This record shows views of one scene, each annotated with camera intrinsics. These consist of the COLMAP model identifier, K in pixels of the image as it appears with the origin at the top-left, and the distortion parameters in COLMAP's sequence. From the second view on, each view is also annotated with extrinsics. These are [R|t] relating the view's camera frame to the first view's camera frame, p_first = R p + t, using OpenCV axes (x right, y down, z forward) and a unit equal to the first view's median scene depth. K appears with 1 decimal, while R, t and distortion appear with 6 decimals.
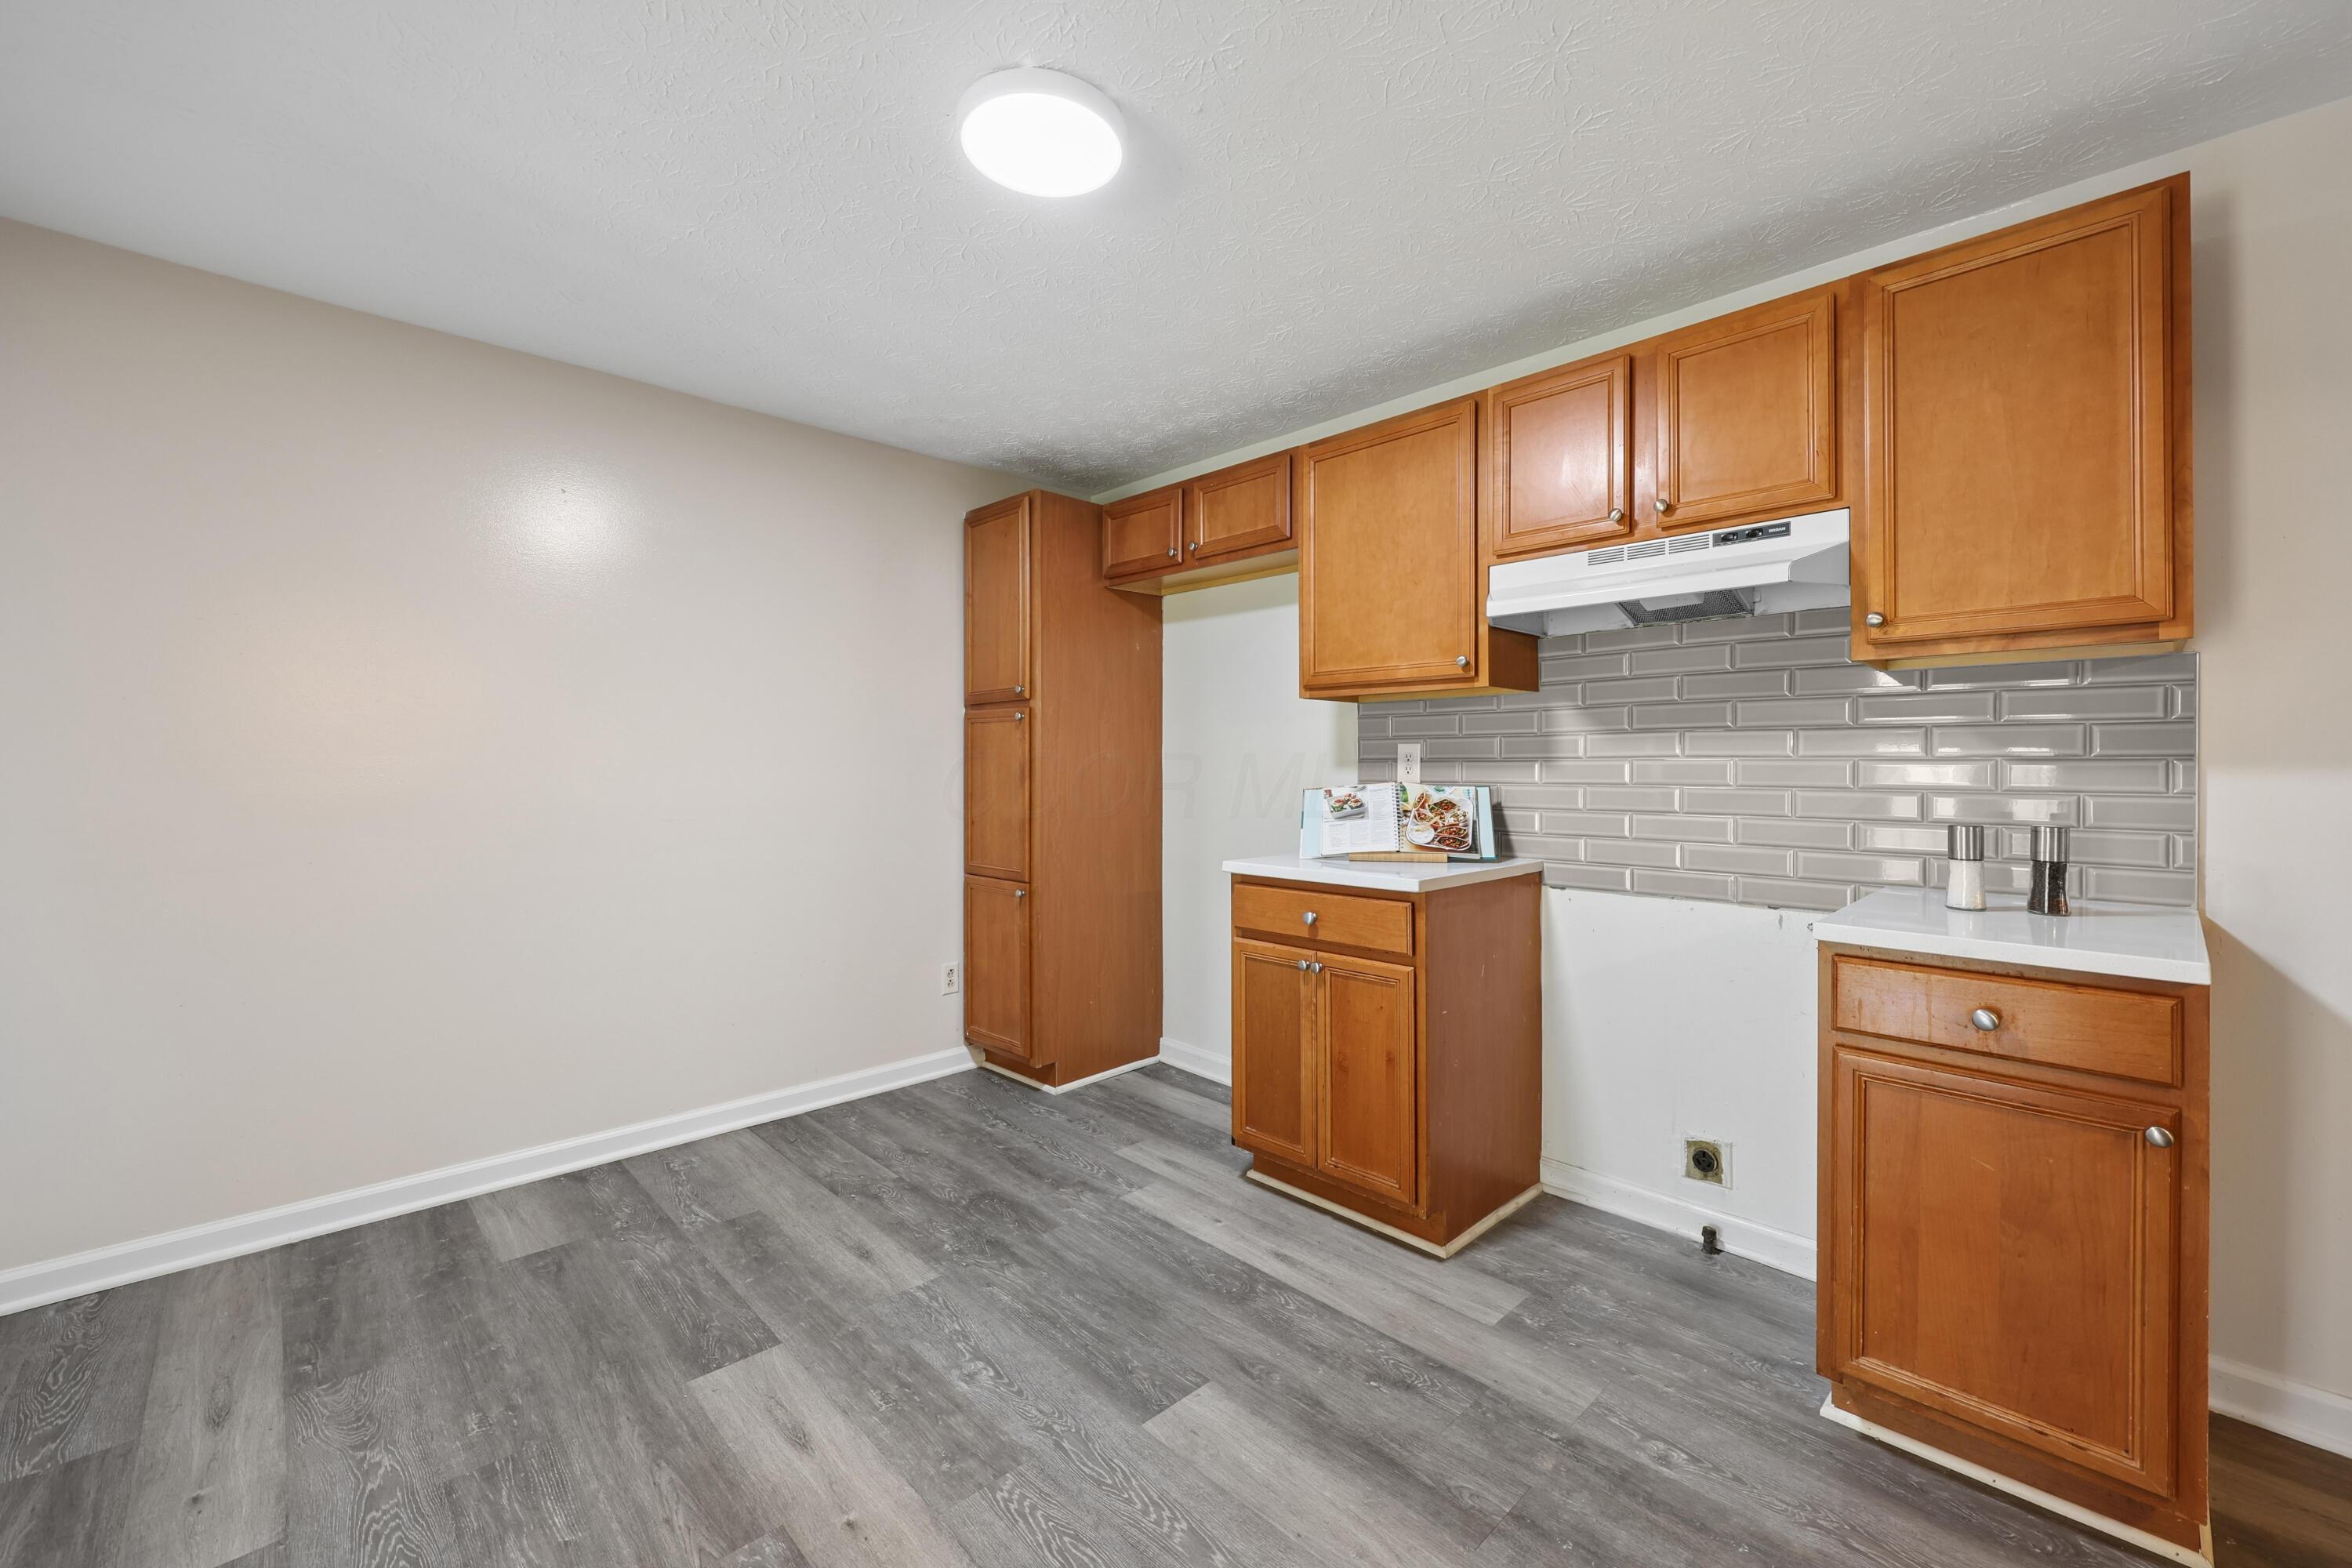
lens RADIAL K [[943.9, 0, 1165.8], [0, 943.9, 769.5], [0, 0, 1]] dist [-0.002351, 0.000683]
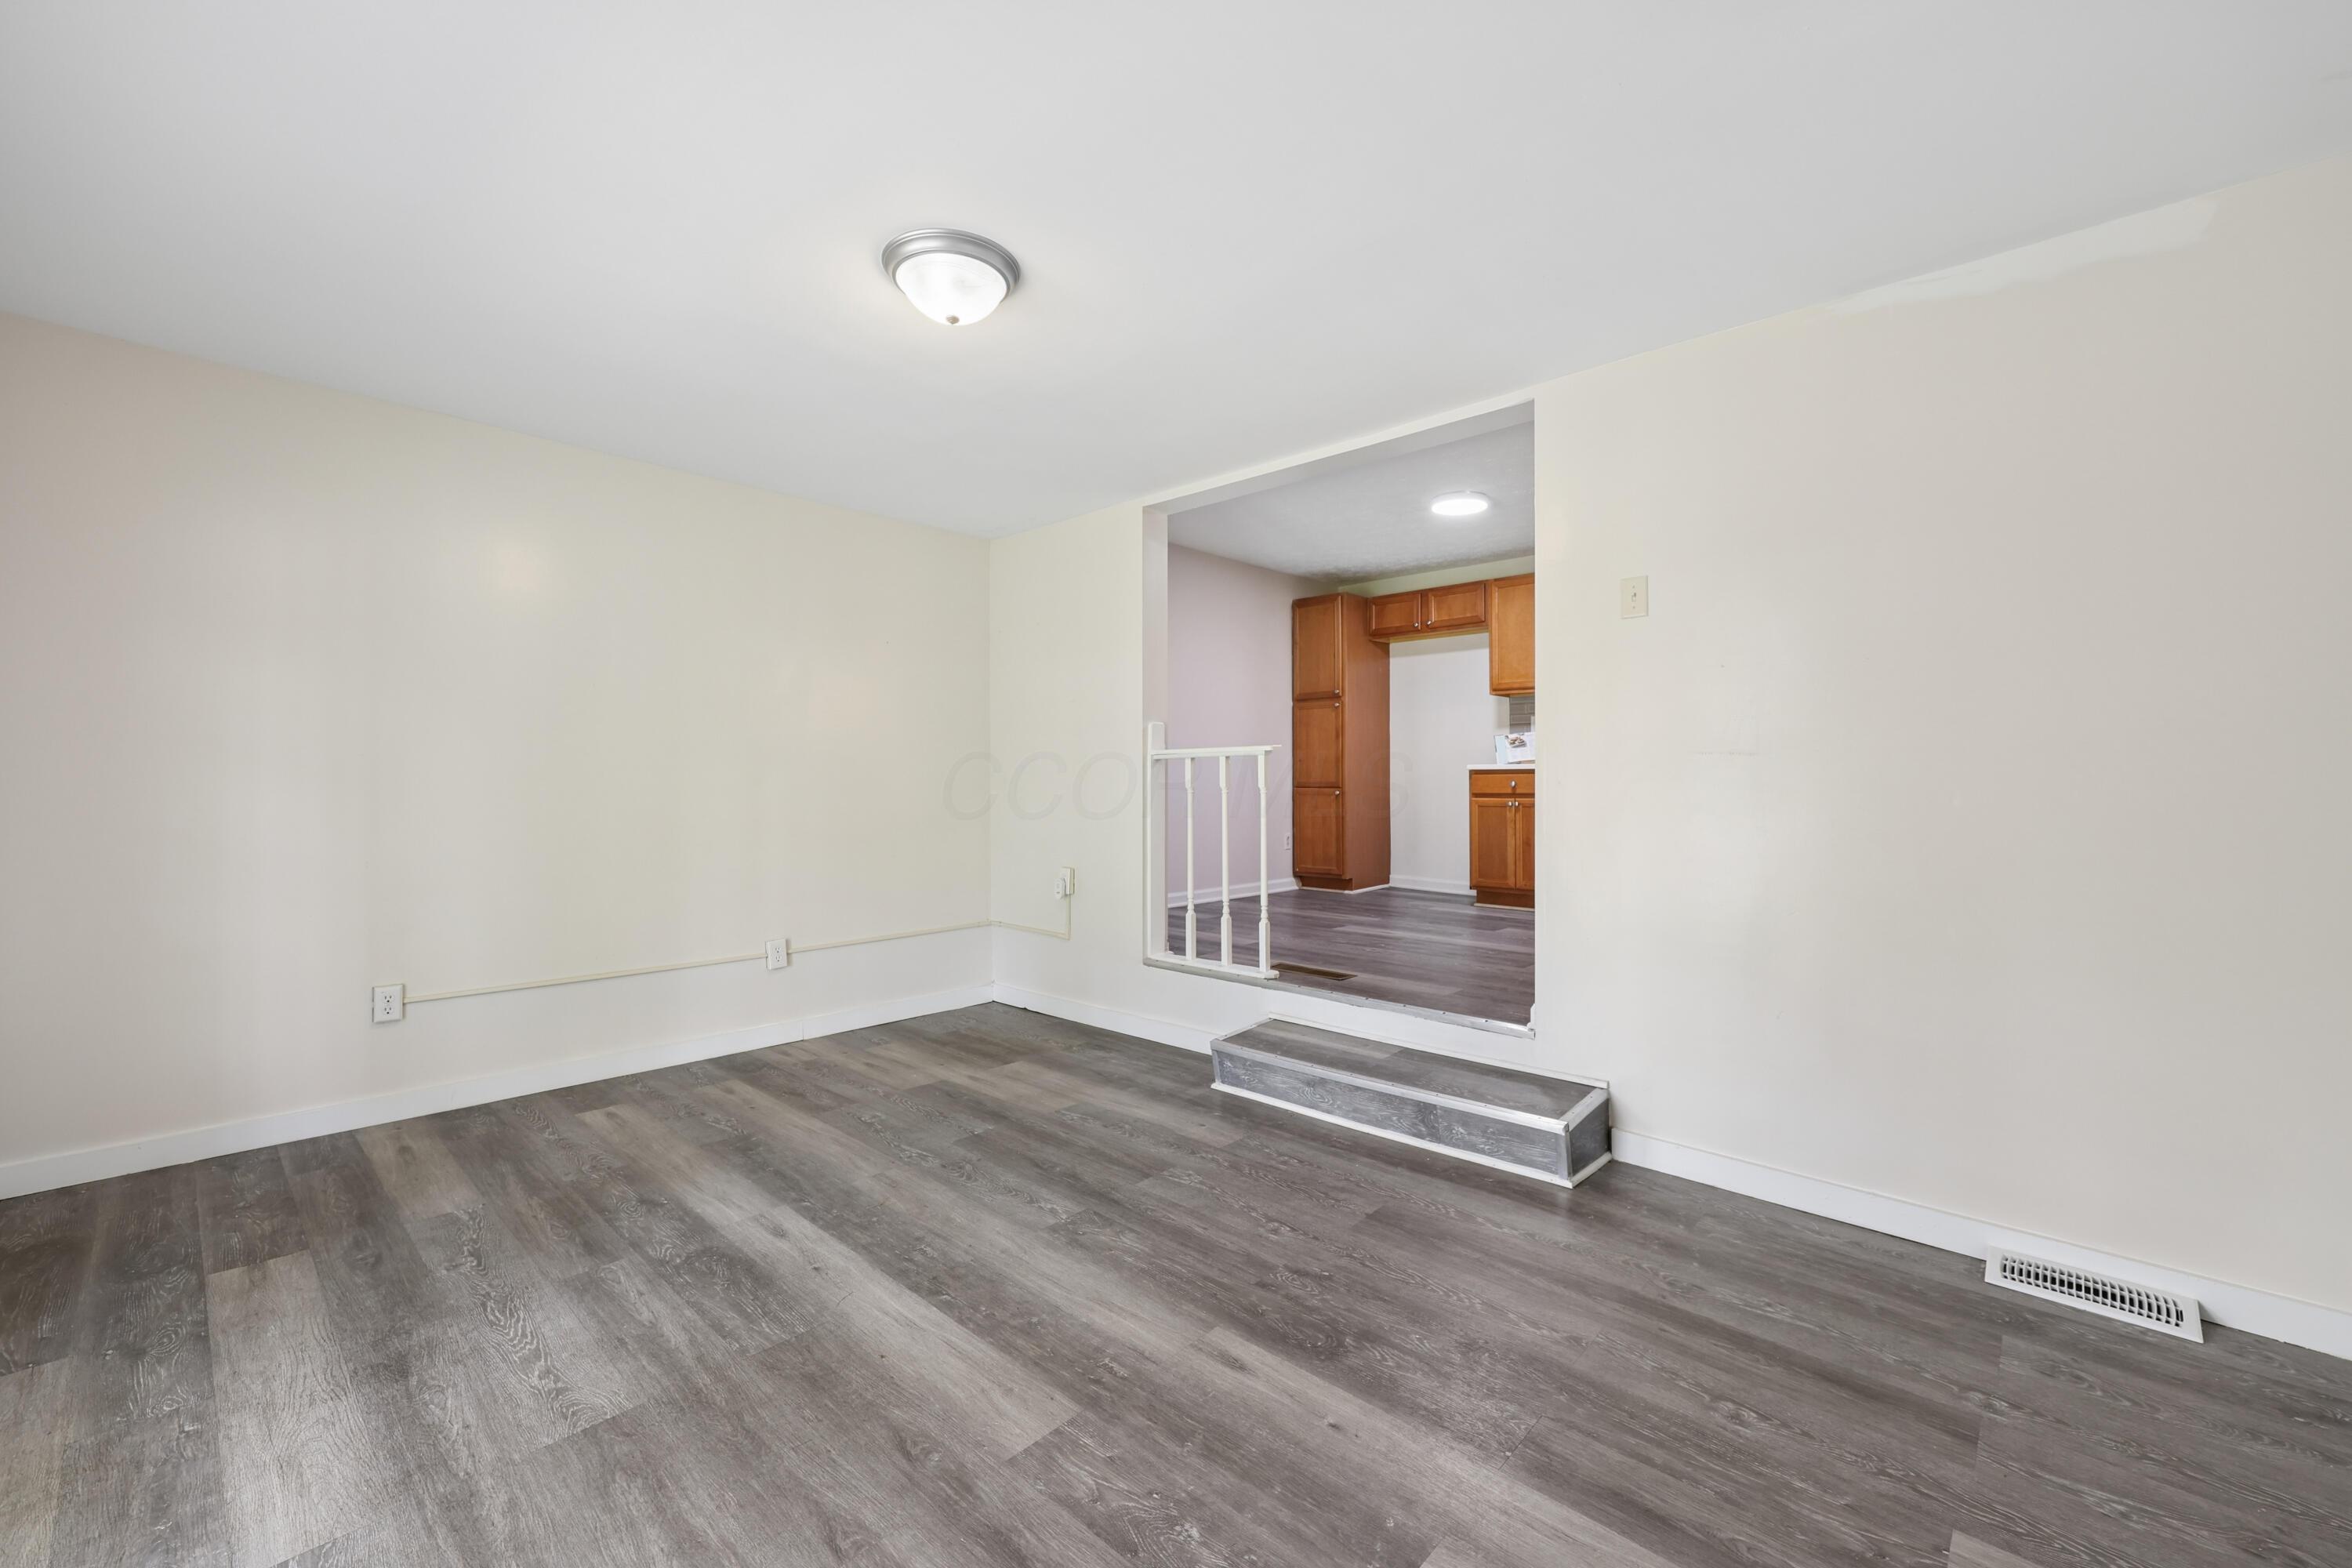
lens RADIAL K [[943.9, 0, 1151.7], [0, 943.9, 789.5], [0, 0, 1]] dist [-0.002351, 0.000683]
pose [[0.999346, -0.005950, 0.035662, -0.847087], [0.005755, 0.999968, 0.005572, 0.150538], [-0.035694, -0.005364, 0.999348, -1.362209]]
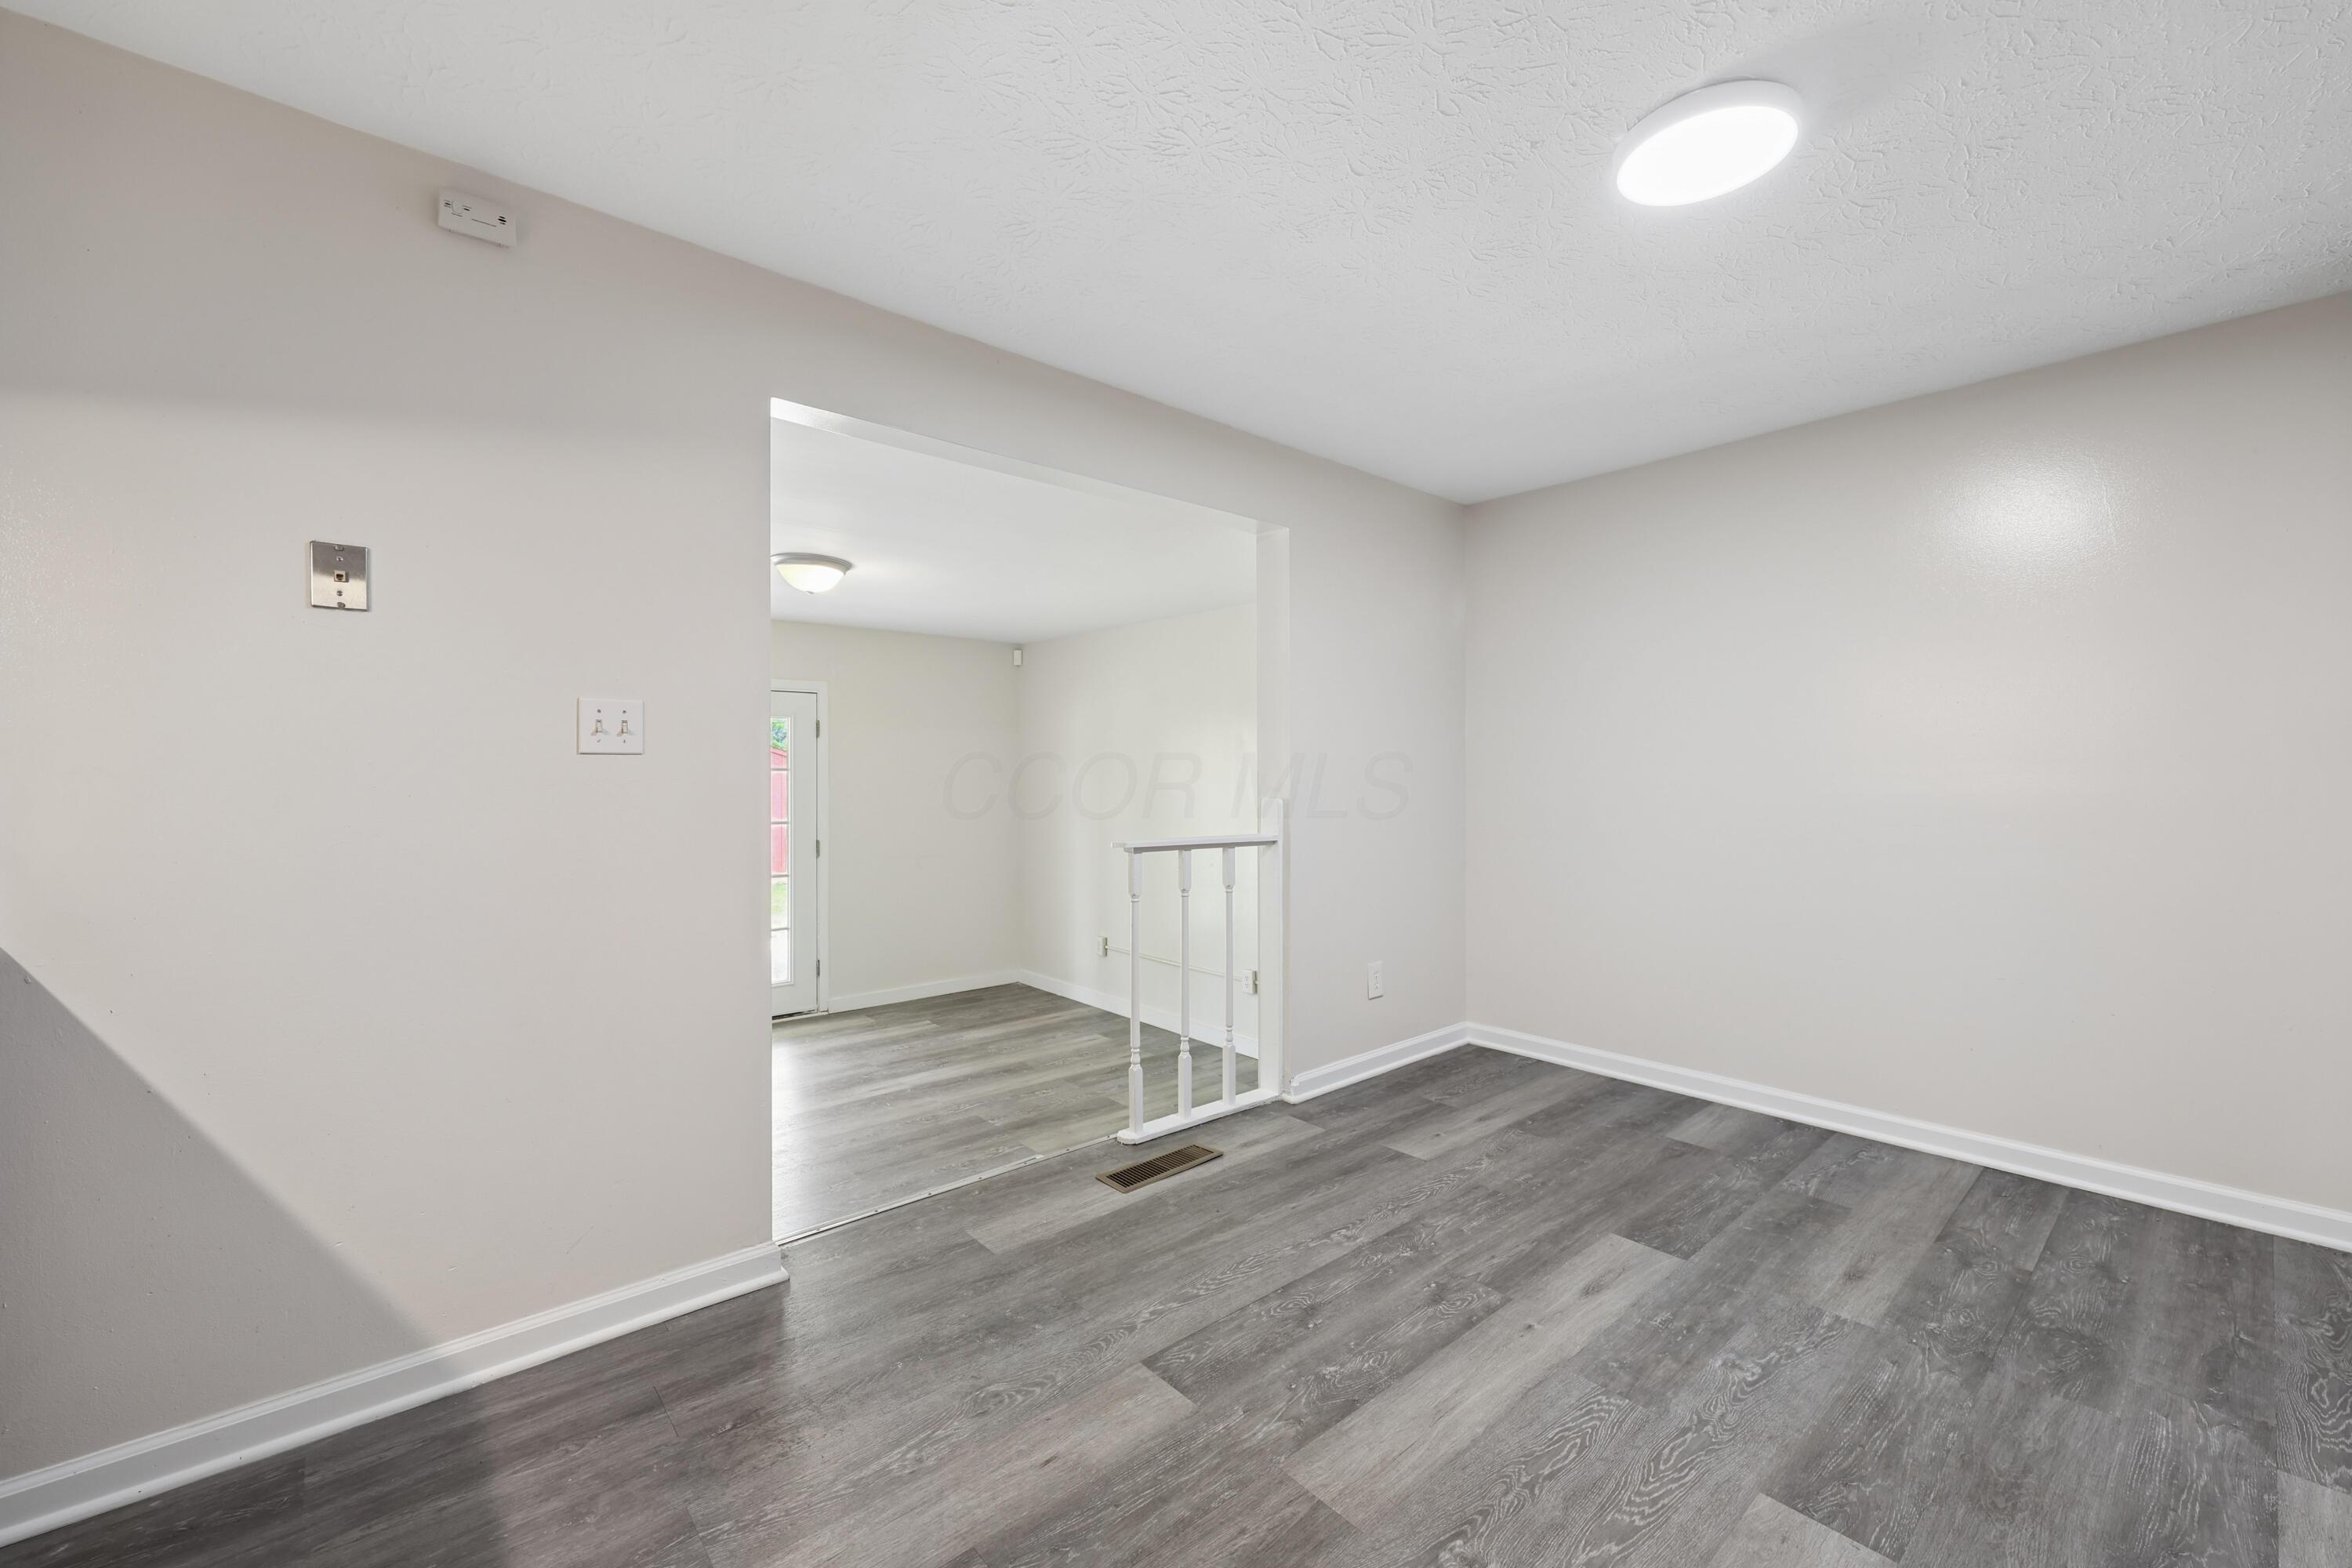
lens RADIAL K [[943.9, 0, 1175.0], [0, 943.9, 777.8], [0, 0, 1]] dist [-0.002351, 0.000683]
pose [[-0.050522, 0.001553, -0.998722, 0.626942], [0.001170, 0.999998, 0.001496, 0.003177], [0.998722, -0.001093, -0.050523, 0.332971]]
